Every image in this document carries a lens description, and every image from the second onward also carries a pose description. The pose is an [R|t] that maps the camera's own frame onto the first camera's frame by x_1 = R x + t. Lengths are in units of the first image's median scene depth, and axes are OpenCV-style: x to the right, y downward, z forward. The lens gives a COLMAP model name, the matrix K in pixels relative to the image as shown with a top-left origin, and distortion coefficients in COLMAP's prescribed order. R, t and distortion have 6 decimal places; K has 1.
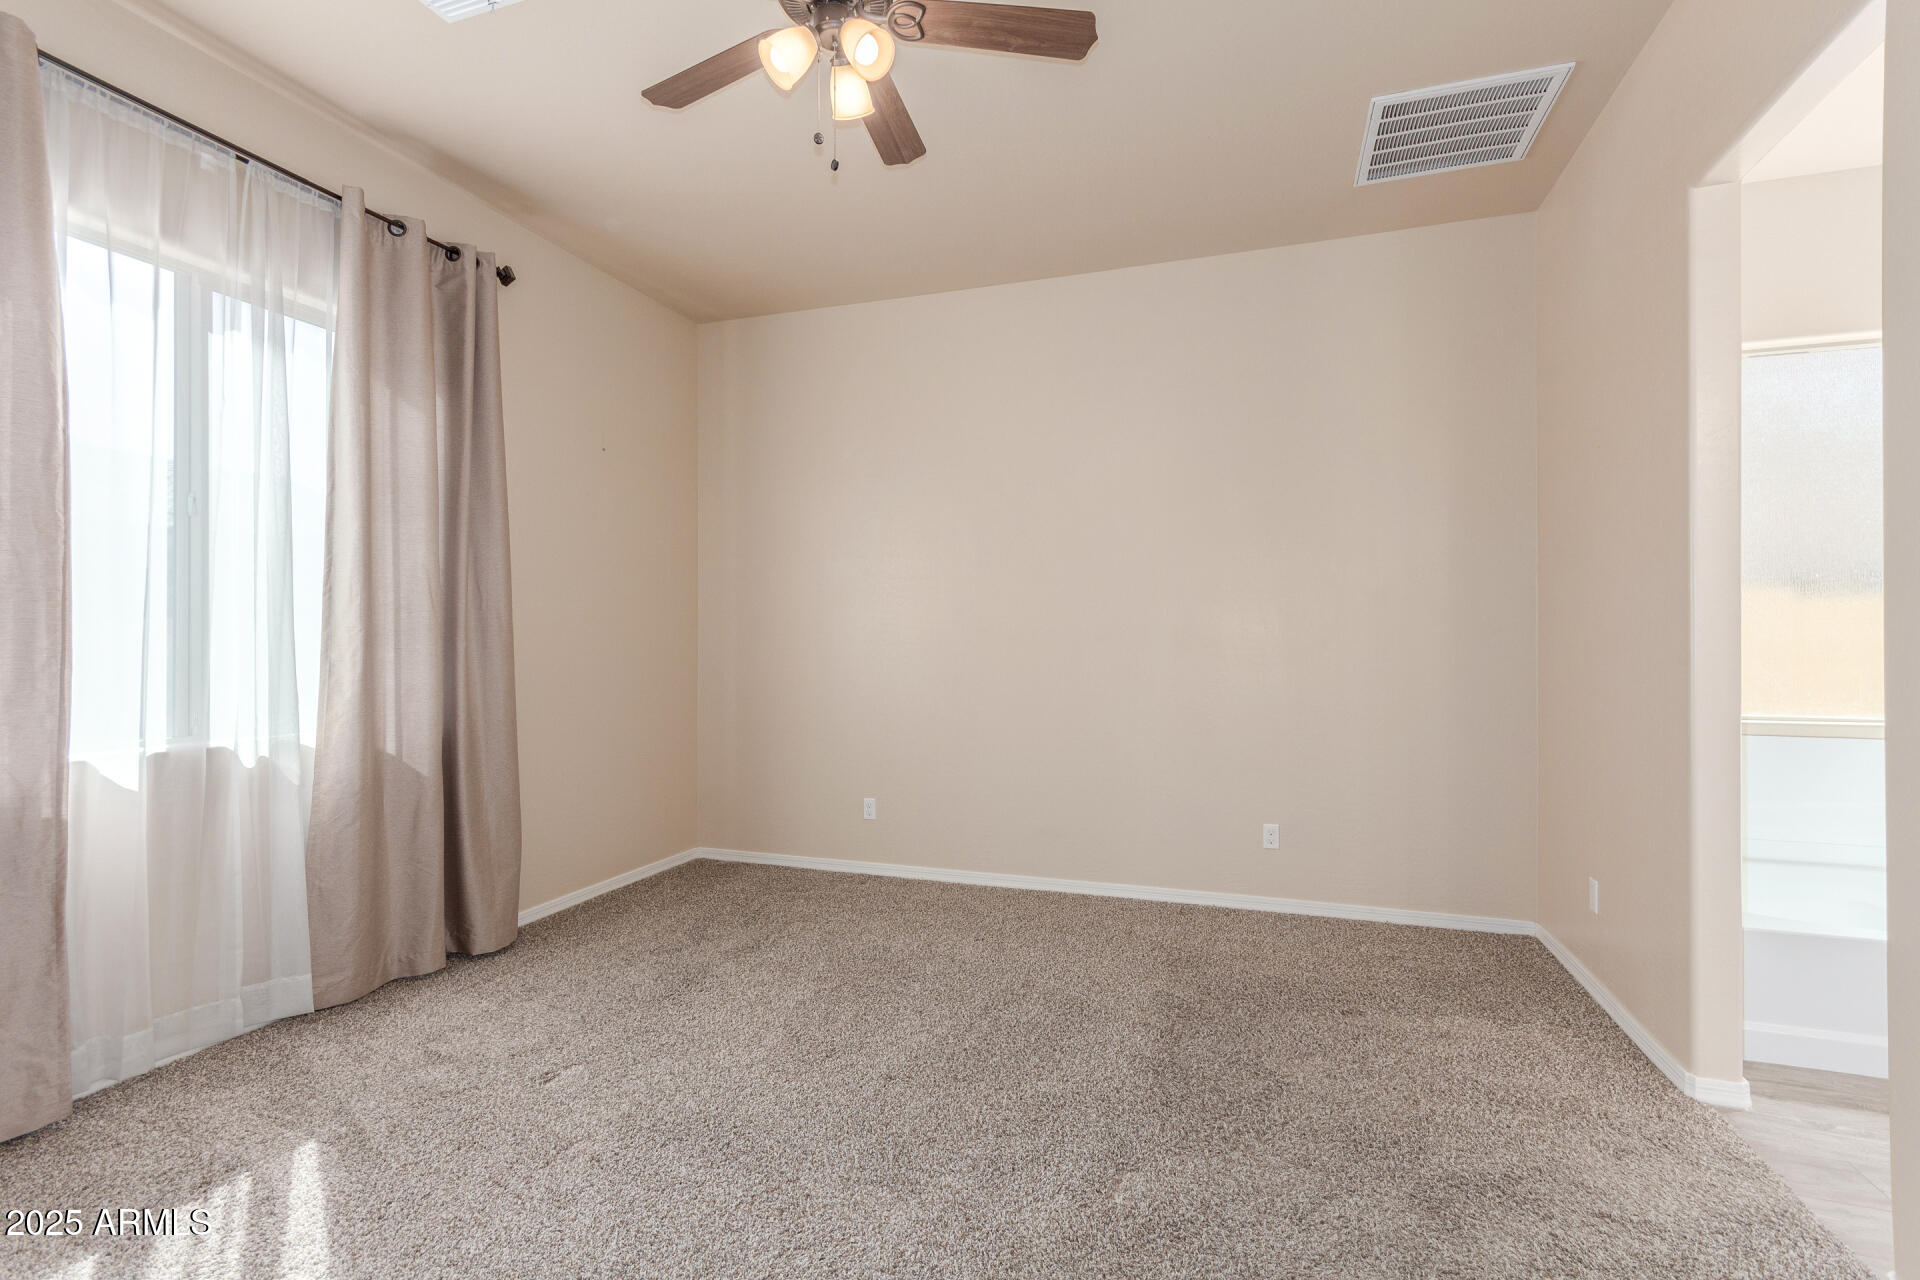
lens RADIAL K [[906.1, 0, 960.0], [0, 906.1, 640.0], [0, 0, 1]] dist [0.002843, 0.000194]
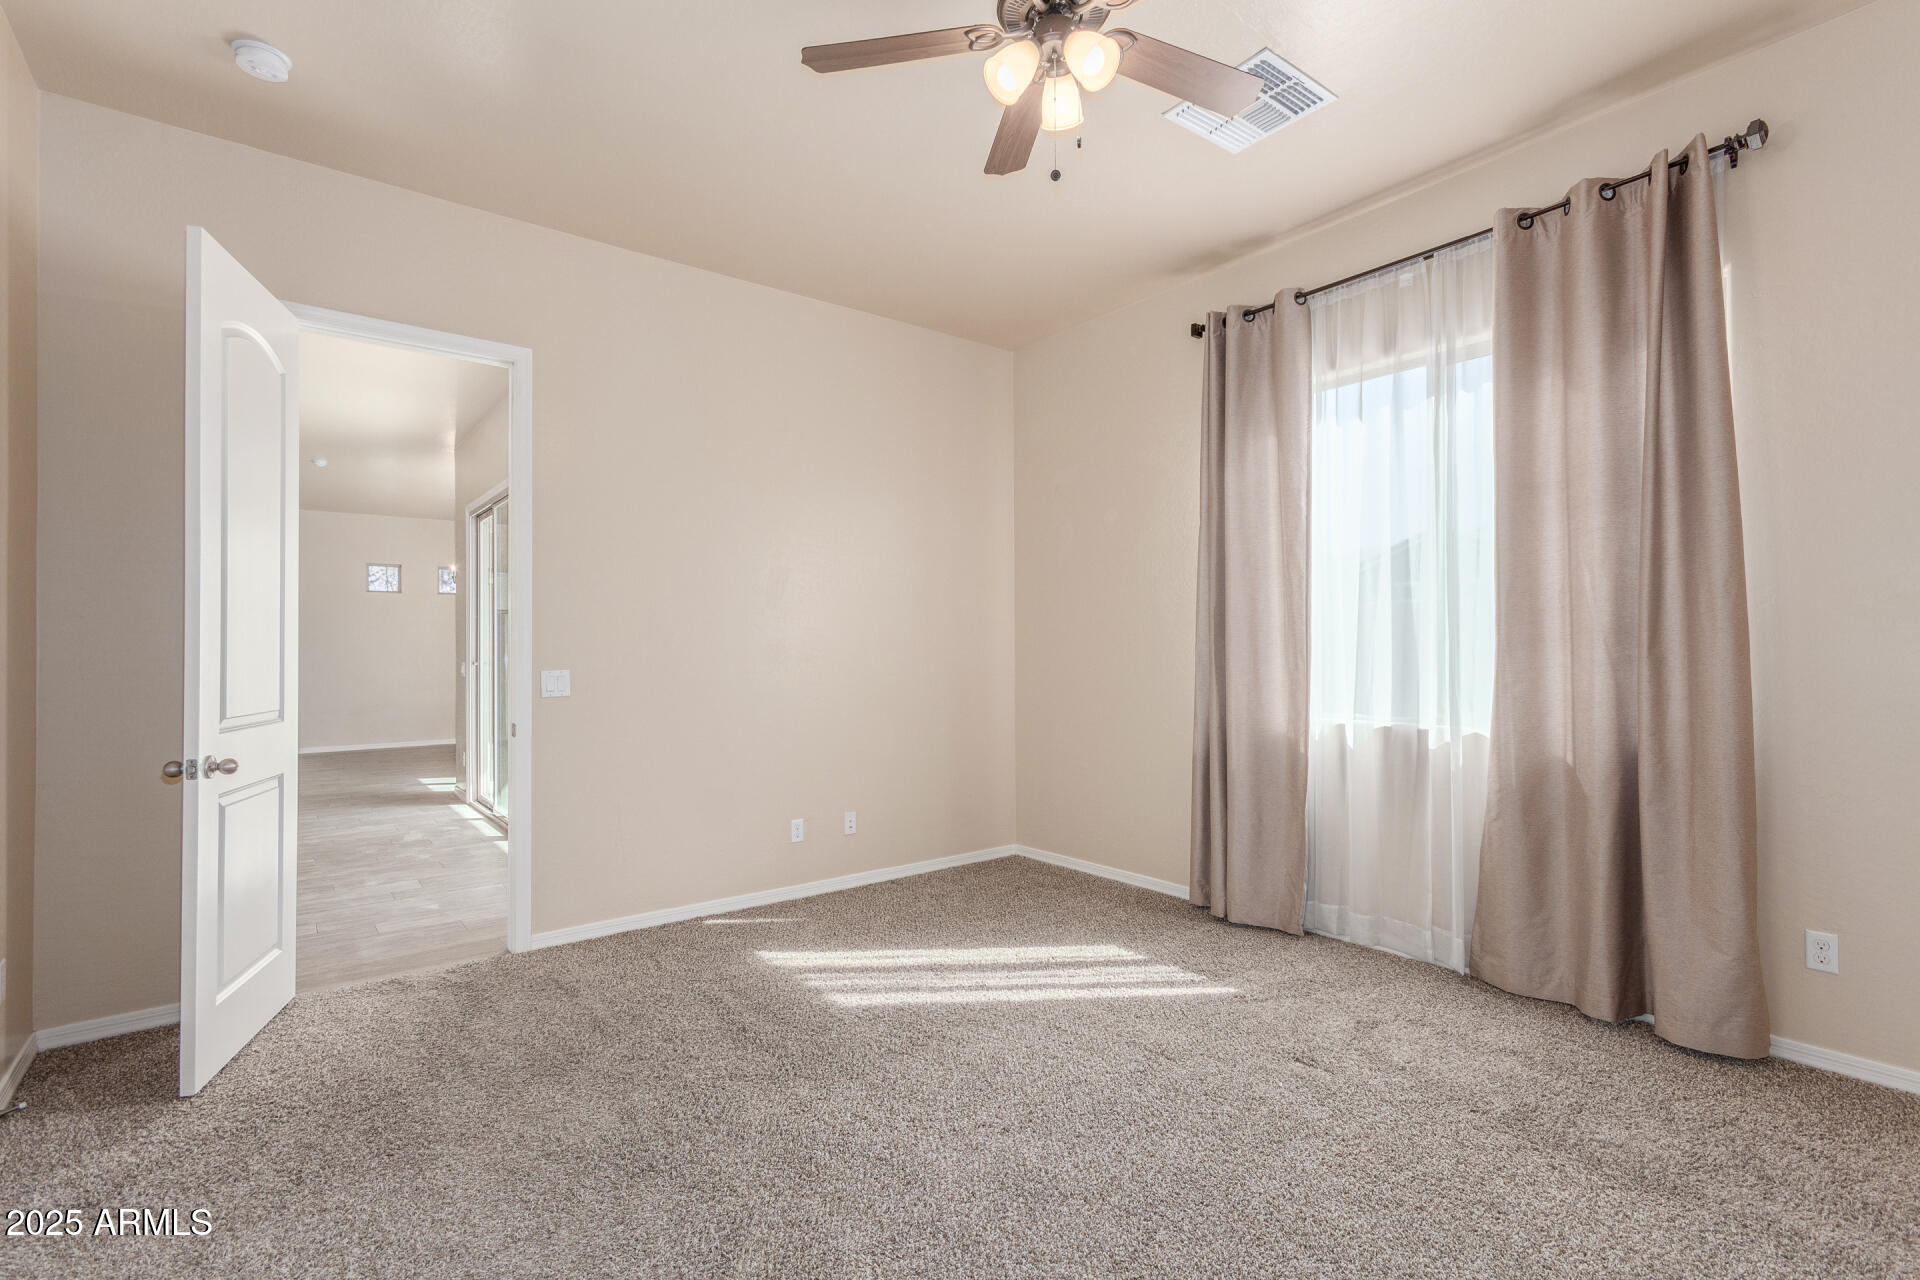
lens RADIAL K [[906.1, 0, 960.0], [0, 906.1, 640.0], [0, 0, 1]] dist [0.002843, 0.000194]
pose [[-0.568556, -0.001414, -0.822643, 0.599932], [0.008211, 0.999939, -0.007394, -0.003594], [0.822604, -0.010959, -0.568509, 1.192786]]
